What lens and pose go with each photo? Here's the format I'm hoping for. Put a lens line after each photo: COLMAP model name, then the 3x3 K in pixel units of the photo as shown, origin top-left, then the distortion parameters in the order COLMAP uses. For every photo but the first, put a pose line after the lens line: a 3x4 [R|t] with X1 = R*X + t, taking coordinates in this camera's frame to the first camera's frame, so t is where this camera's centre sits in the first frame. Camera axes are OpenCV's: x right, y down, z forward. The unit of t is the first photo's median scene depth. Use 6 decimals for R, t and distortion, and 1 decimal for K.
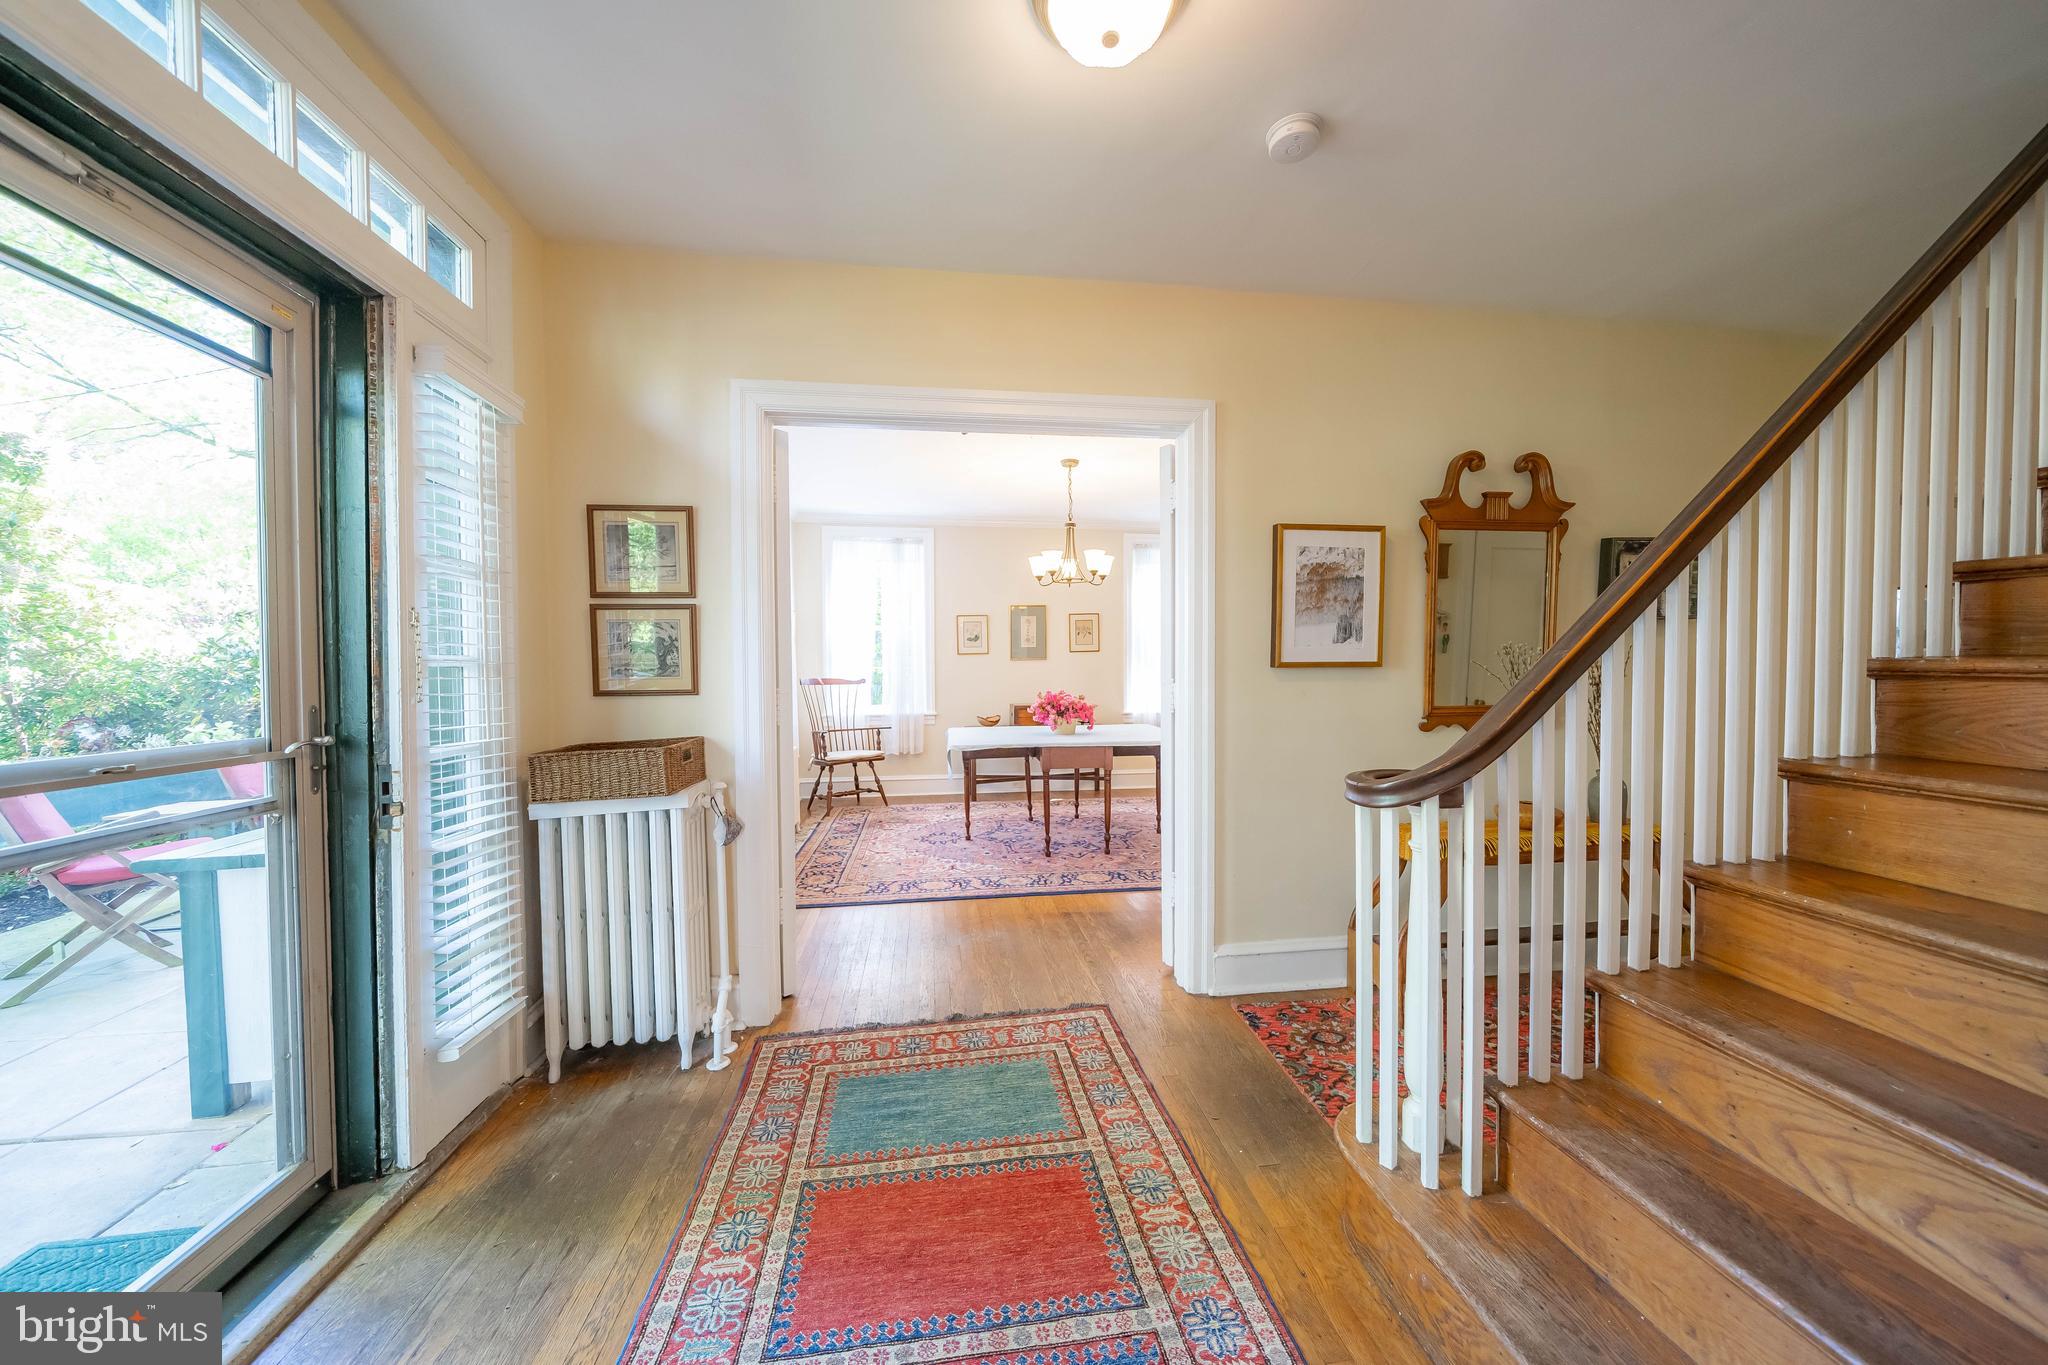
lens RADIAL K [[693.0, 0, 1019.0], [0, 693.0, 682.3], [0, 0, 1]] dist [0.000428, -0.000004]
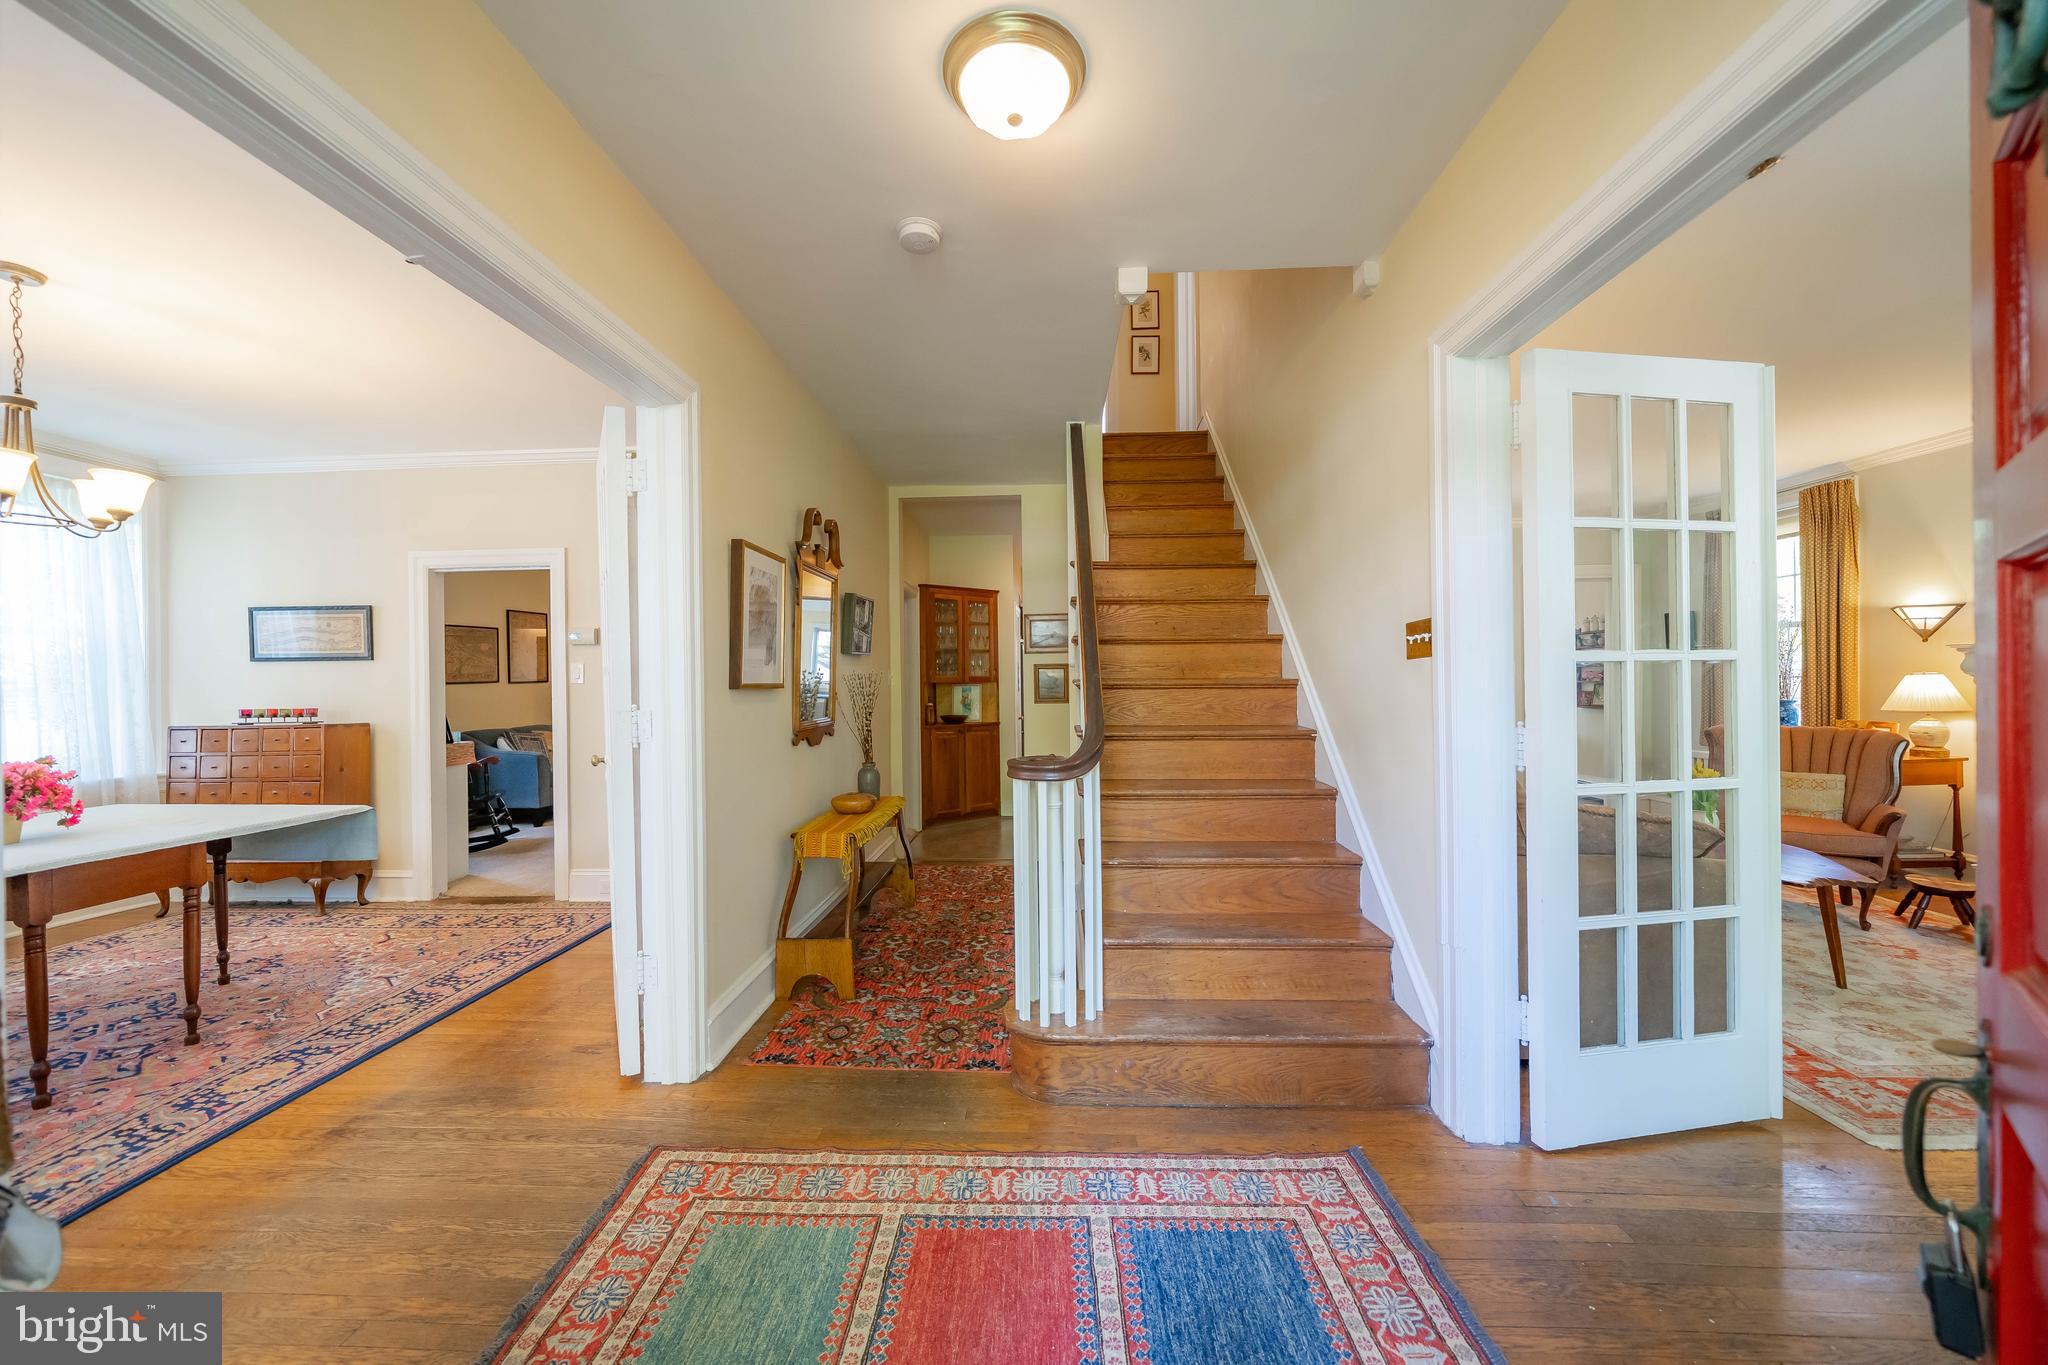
lens RADIAL K [[753.3, 0, 1017.0], [0, 753.3, 681.4], [0, 0, 1]] dist [-0.000155, -0.000053]
pose [[0.177956, 0.005403, 0.984024, -0.634000], [0.036749, 0.999251, -0.012133, -0.005204], [-0.983352, 0.038321, 0.177624, 0.486143]]
